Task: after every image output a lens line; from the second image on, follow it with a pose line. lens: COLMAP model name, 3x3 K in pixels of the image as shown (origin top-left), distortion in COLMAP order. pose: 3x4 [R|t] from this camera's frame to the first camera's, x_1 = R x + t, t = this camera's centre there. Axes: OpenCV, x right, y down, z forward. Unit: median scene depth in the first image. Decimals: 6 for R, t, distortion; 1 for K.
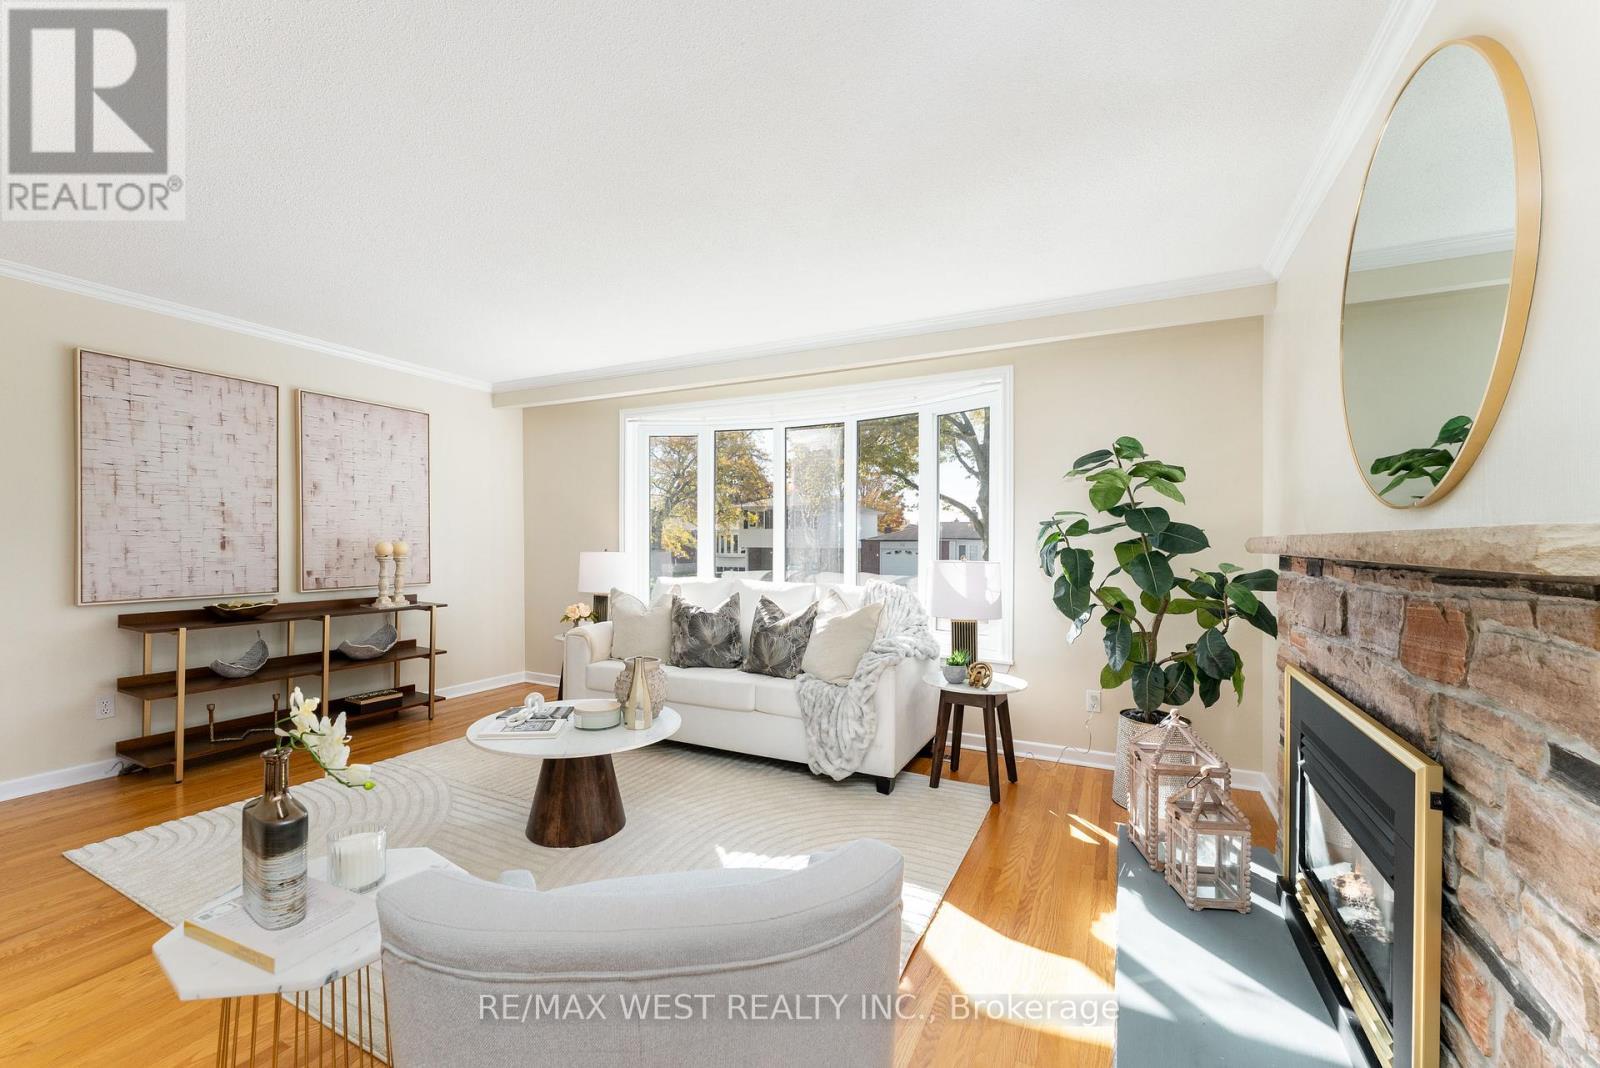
lens RADIAL K [[630.5, 0, 800.0], [0, 630.5, 534.0], [0, 0, 1]] dist [-0.000359, -0.000018]
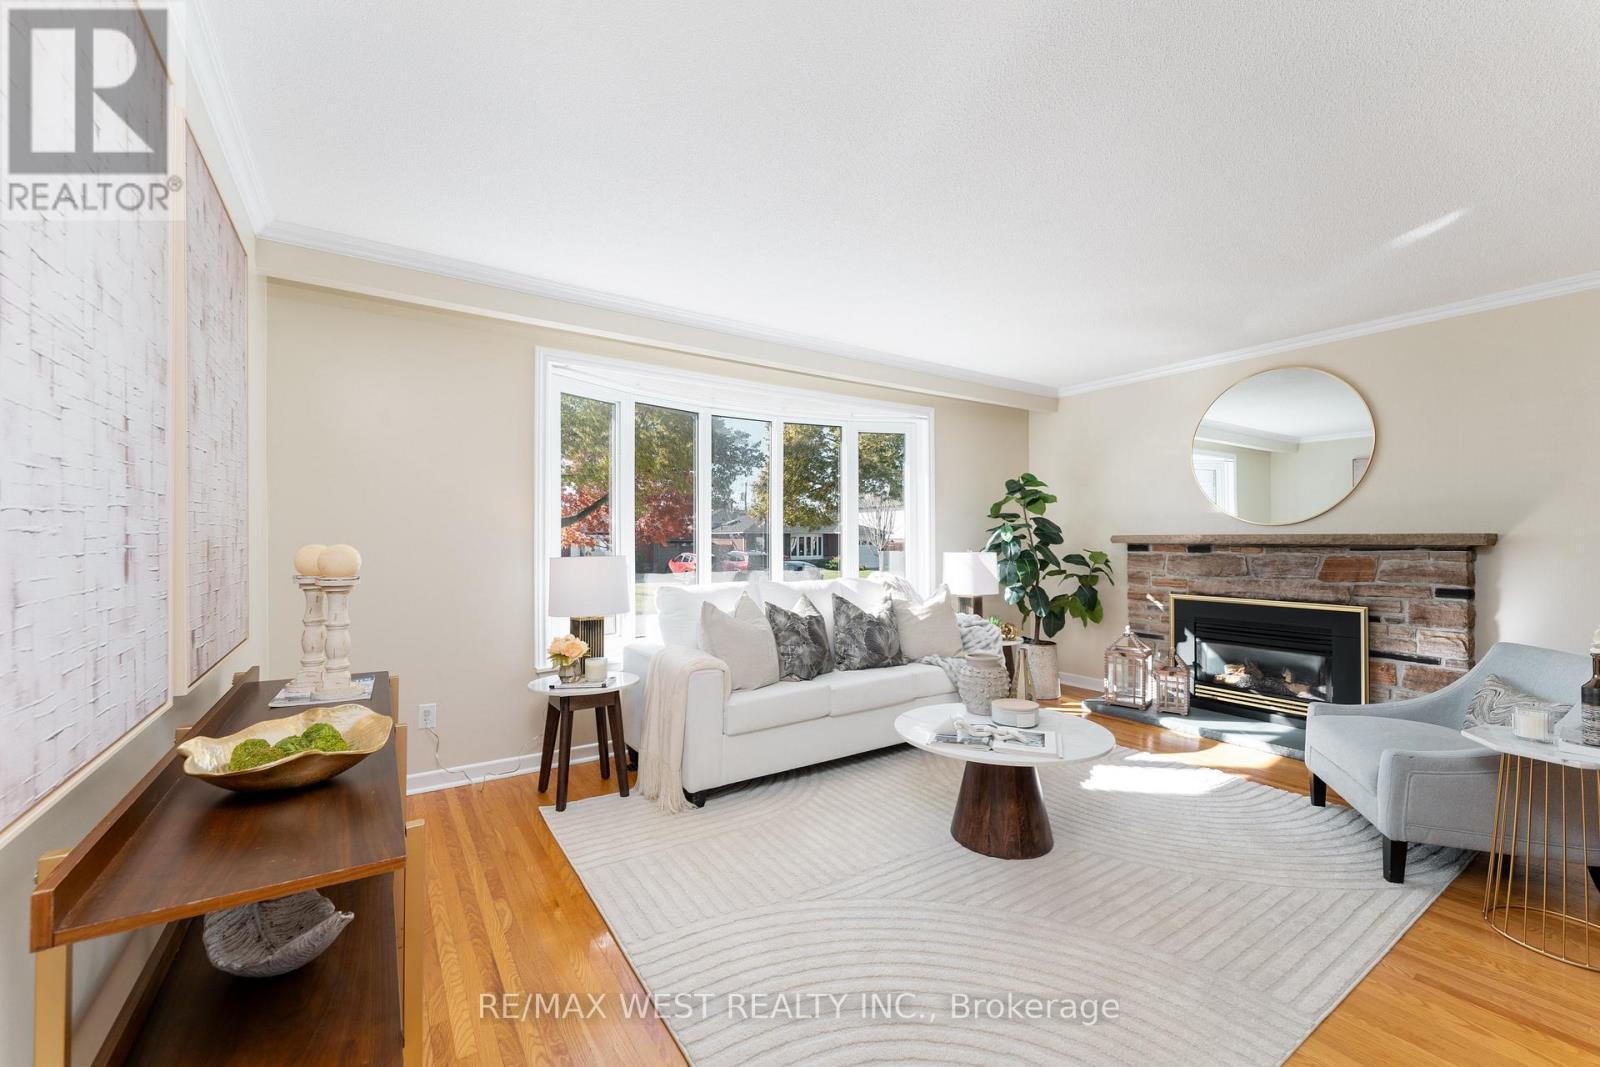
lens RADIAL K [[657.3, 0, 800.0], [0, 657.3, 533.5], [0, 0, 1]] dist [0.029803, 0.000027]
pose [[0.500472, 0.005754, 0.865733, -0.751867], [-0.006650, 0.999974, -0.002802, 0.002569], [-0.865727, -0.004355, 0.500497, 0.407667]]
